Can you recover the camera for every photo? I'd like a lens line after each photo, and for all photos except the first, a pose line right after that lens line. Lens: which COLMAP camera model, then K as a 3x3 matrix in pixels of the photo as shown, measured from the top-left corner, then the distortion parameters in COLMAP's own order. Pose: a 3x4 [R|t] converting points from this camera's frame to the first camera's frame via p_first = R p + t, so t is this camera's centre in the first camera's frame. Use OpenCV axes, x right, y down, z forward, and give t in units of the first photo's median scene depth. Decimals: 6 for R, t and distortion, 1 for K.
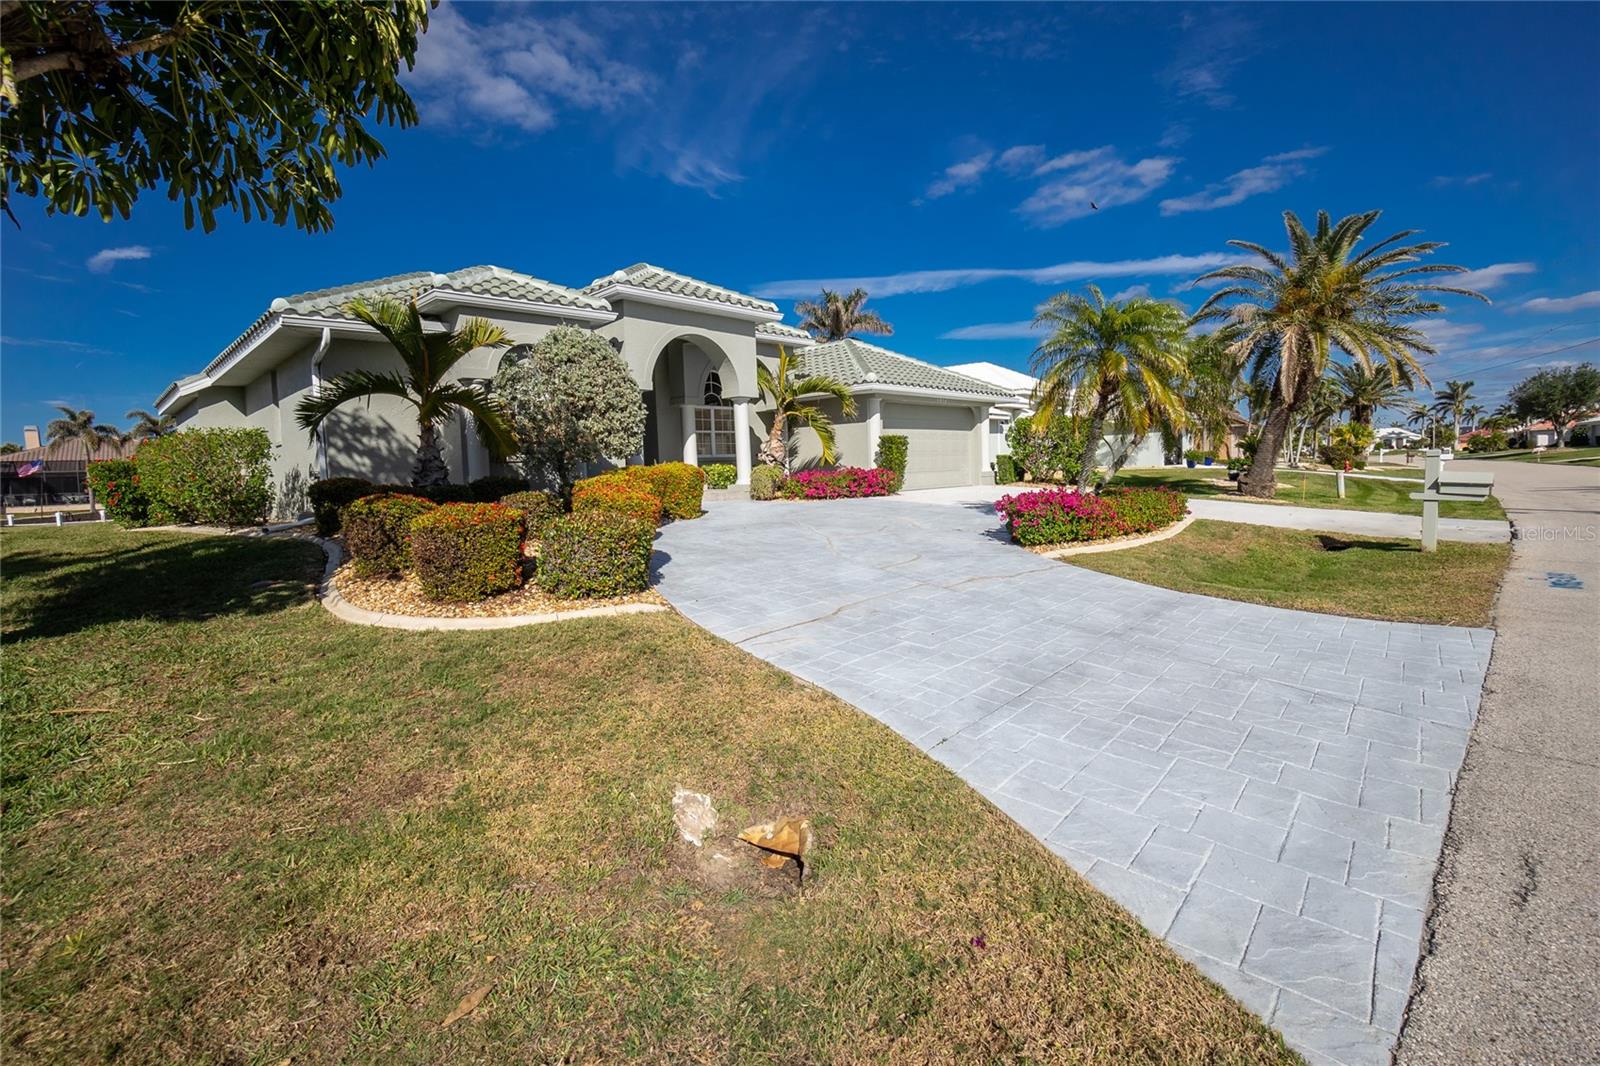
lens RADIAL K [[691.9, 0, 793.1], [0, 691.9, 521.2], [0, 0, 1]] dist [-0.004157, 0.000798]
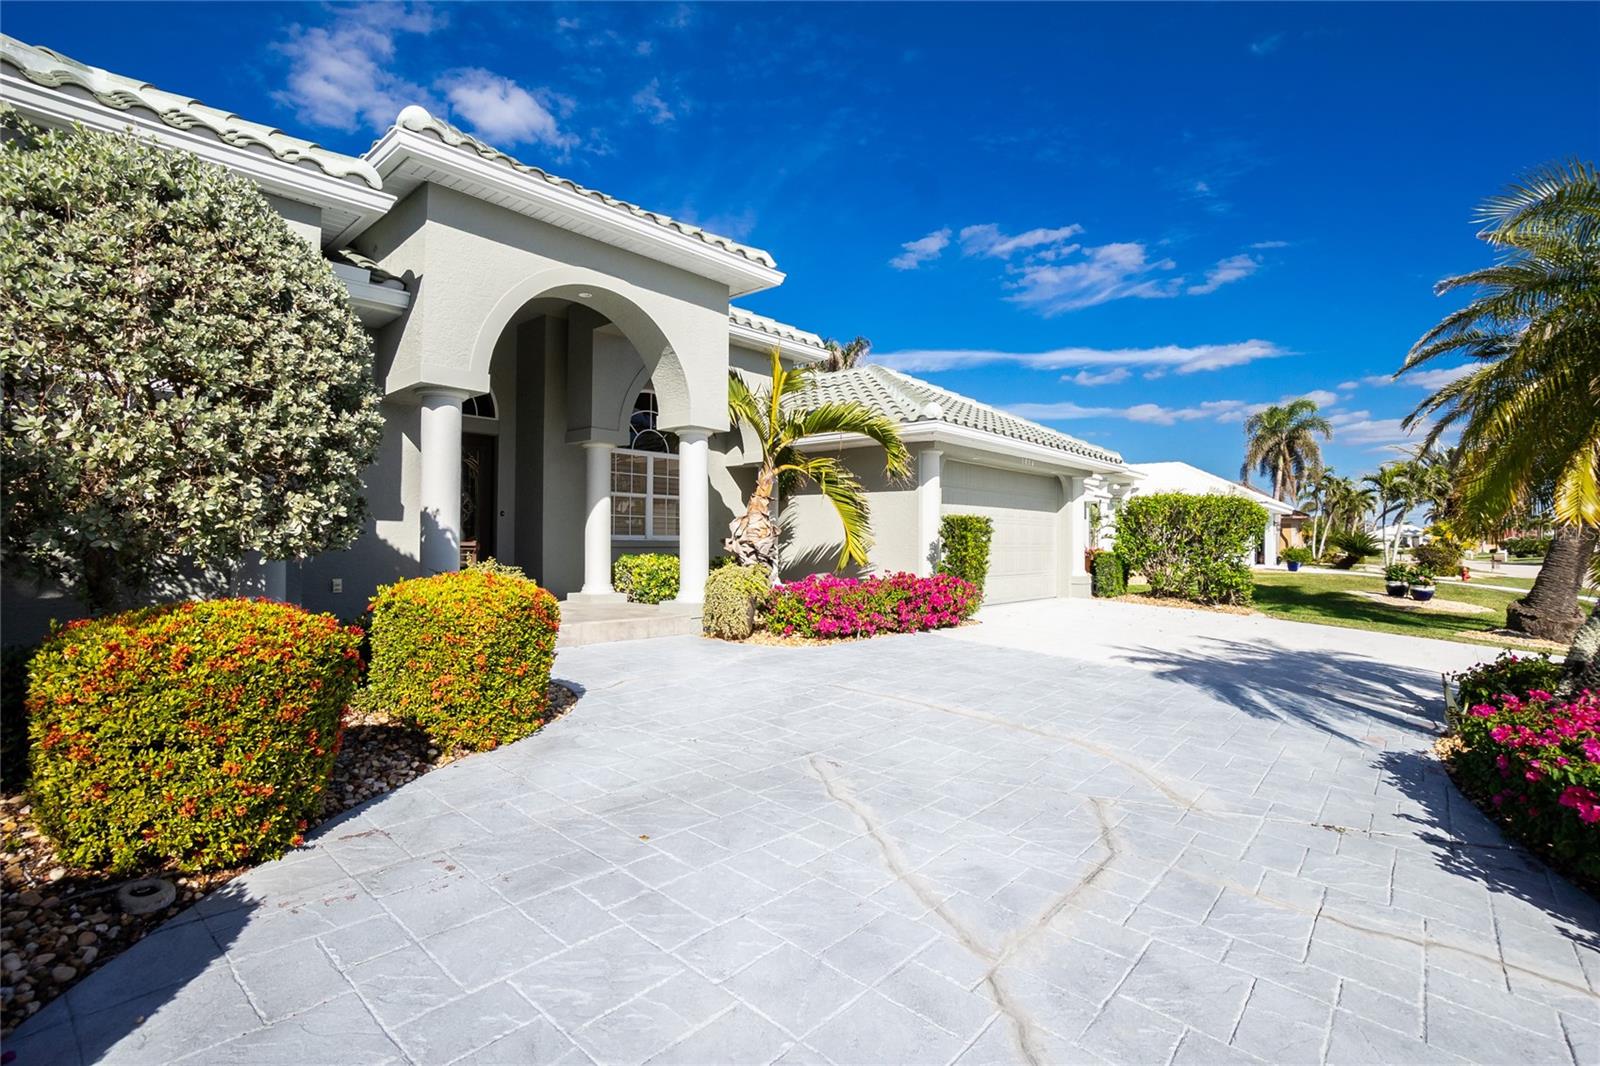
lens RADIAL K [[737.0, 0, 792.5], [0, 737.0, 559.5], [0, 0, 1]] dist [0.040291, 0.000333]
pose [[0.998624, 0.042071, 0.031295, -0.015157], [-0.040364, 0.997761, -0.053325, -0.052571], [-0.033469, 0.051988, 0.998087, 0.420867]]
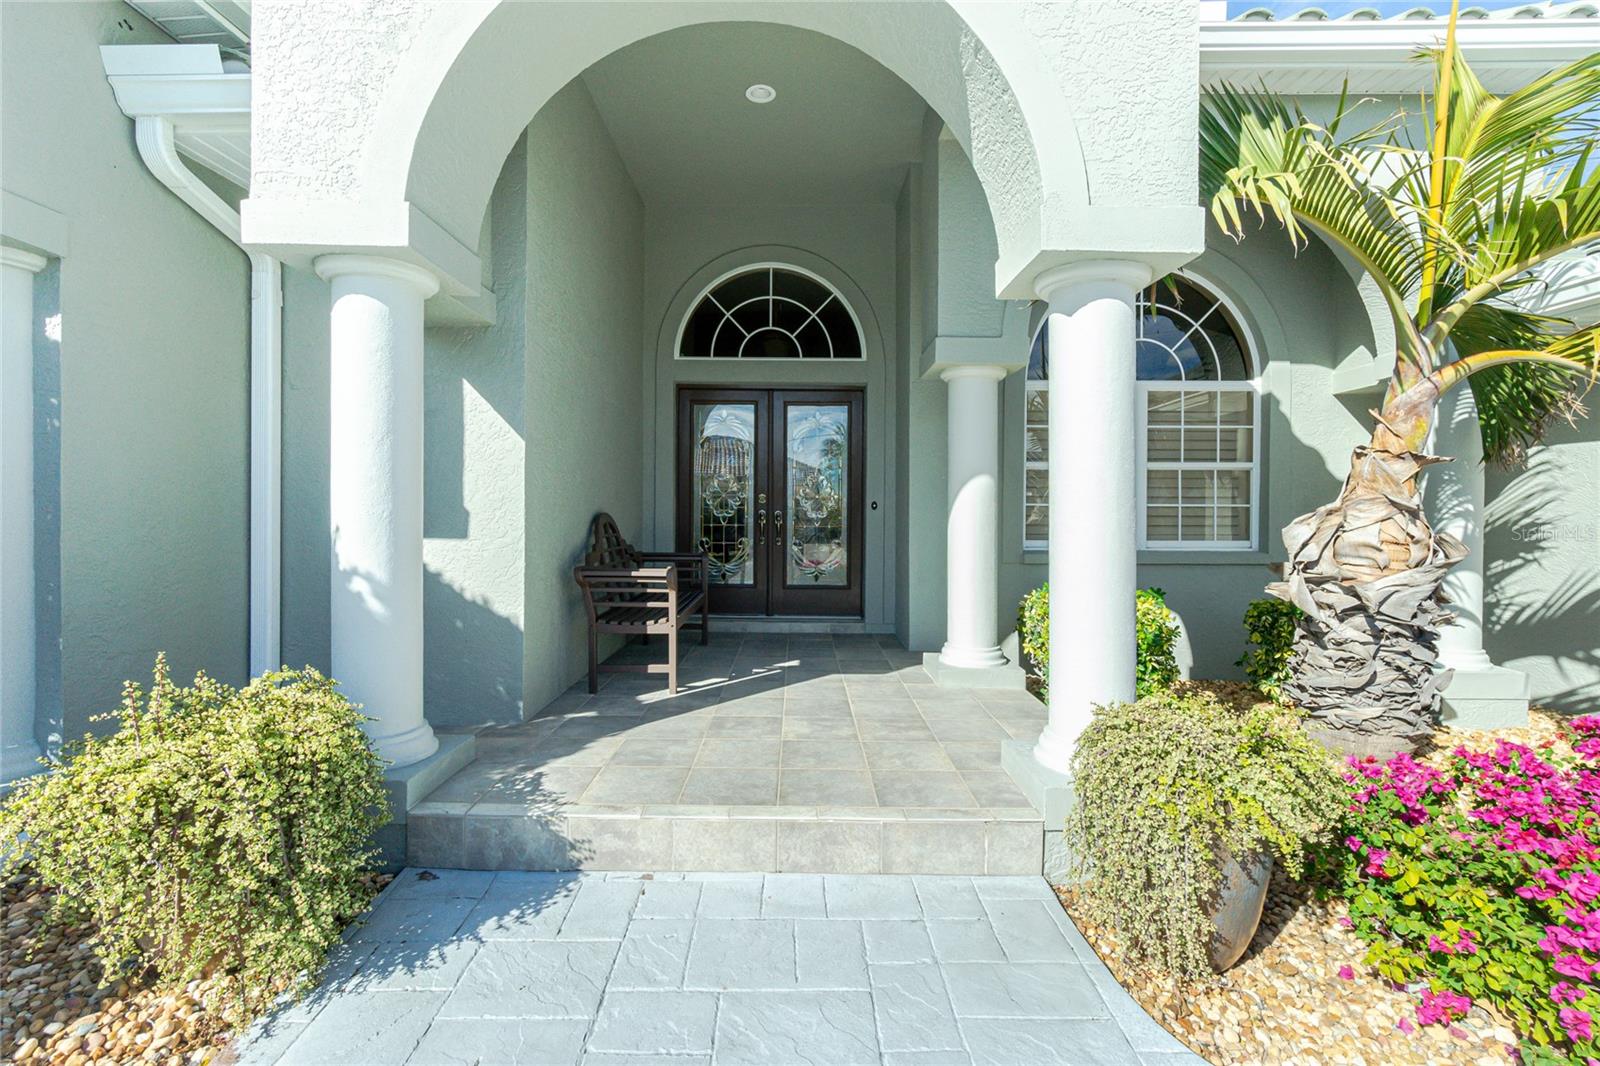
lens RADIAL K [[700.4, 0, 794.5], [0, 700.4, 521.2], [0, 0, 1]] dist [-0.013265, 0.004897]
pose [[0.684242, 0.049891, -0.727546, 0.005063], [-0.085735, 0.996242, -0.012316, -0.097191], [0.724197, 0.070803, 0.685948, 0.752066]]
